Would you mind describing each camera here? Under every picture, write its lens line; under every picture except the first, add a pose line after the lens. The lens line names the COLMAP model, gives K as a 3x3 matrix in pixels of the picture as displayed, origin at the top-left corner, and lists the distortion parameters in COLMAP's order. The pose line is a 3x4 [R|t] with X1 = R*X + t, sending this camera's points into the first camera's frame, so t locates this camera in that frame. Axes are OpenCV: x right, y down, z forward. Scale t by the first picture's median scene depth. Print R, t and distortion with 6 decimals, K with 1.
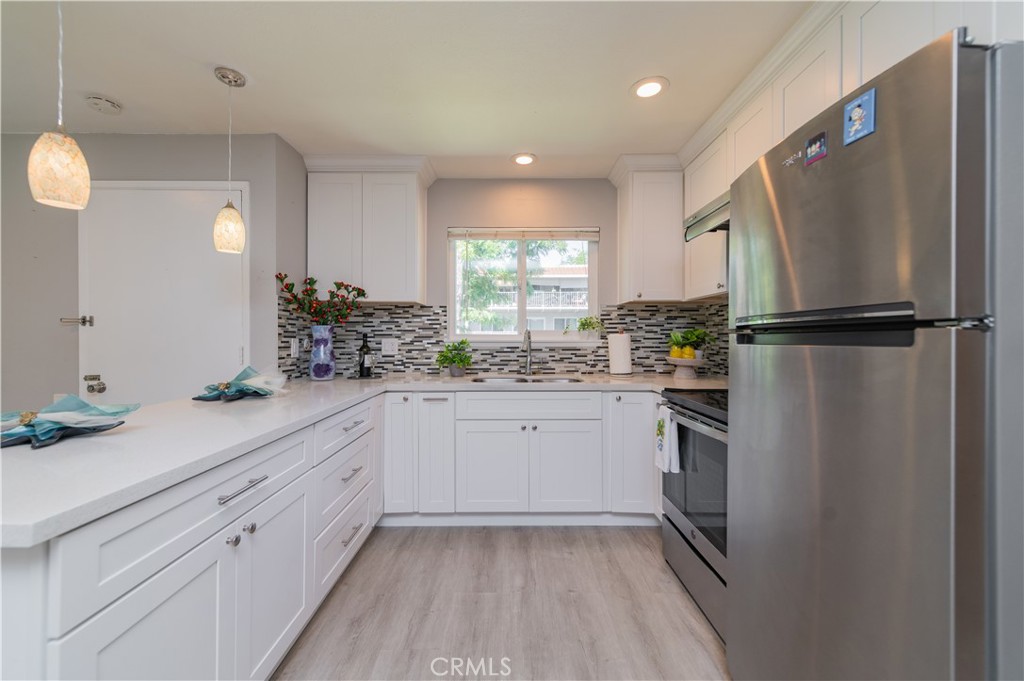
lens RADIAL K [[397.5, 0, 509.3], [0, 397.5, 337.1], [0, 0, 1]] dist [0.013274, -0.004238]
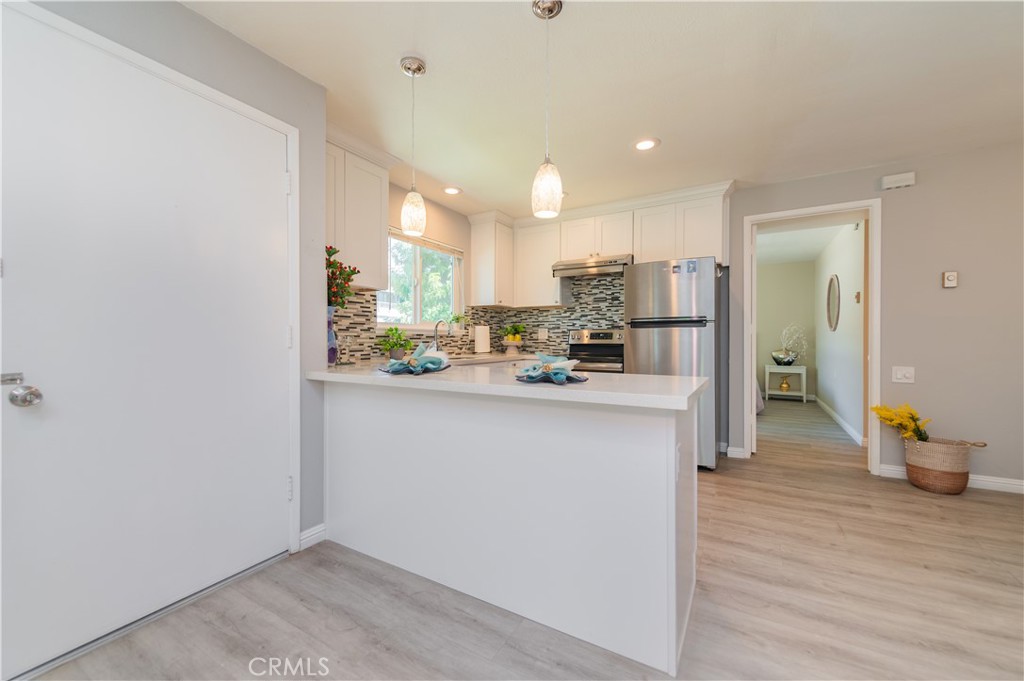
lens RADIAL K [[397.5, 0, 517.2], [0, 397.5, 340.3], [0, 0, 1]] dist [0.013274, -0.004238]
pose [[0.500130, -0.001697, 0.865949, -0.953560], [-0.002140, 0.999993, 0.003195, 0.040789], [-0.865948, -0.003451, 0.500123, 0.151281]]
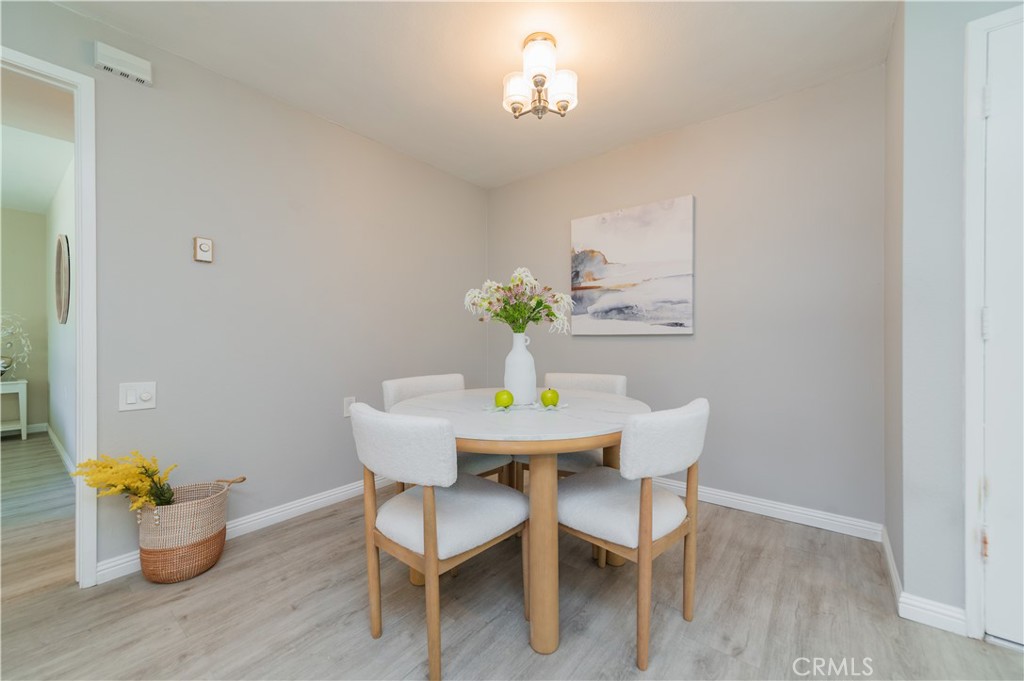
lens RADIAL K [[397.5, 0, 496.0], [0, 397.5, 338.8], [0, 0, 1]] dist [0.013274, -0.004238]
pose [[-0.782457, -0.001465, 0.622702, -0.351759], [-0.000363, 0.999998, 0.001896, 0.041476], [-0.622704, 0.001258, -0.782457, -0.063534]]
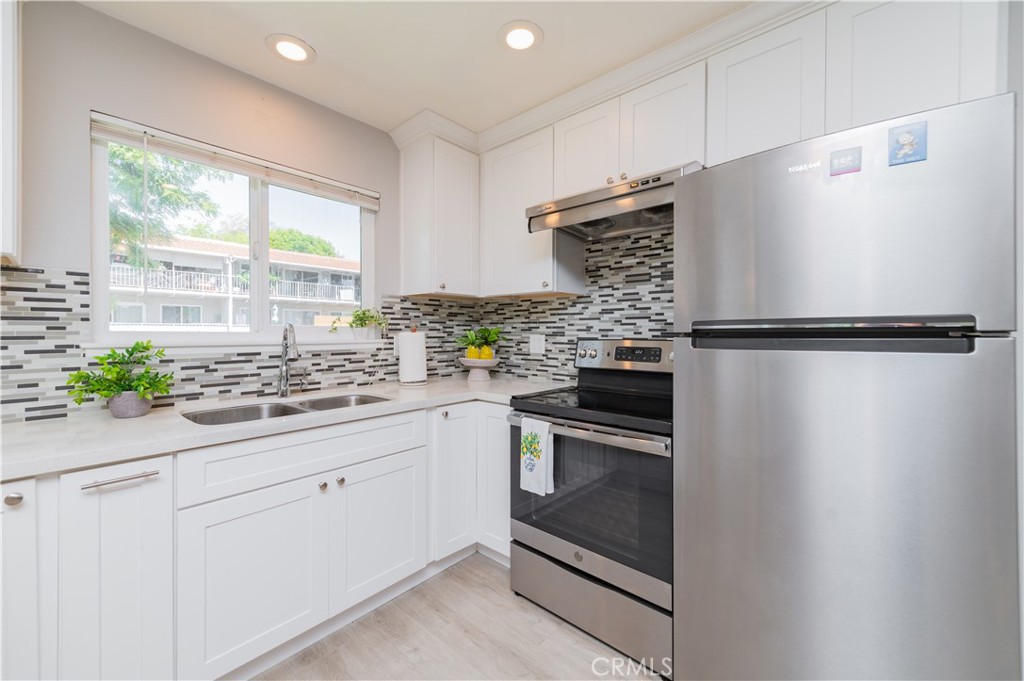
lens RADIAL K [[397.5, 0, 514.1], [0, 397.5, 334.0], [0, 0, 1]] dist [0.013274, -0.004238]
pose [[0.664159, -0.001922, 0.747589, -0.191600], [-0.003331, 0.999979, 0.005530, -0.009415], [-0.747584, -0.006163, 0.664139, 0.314349]]
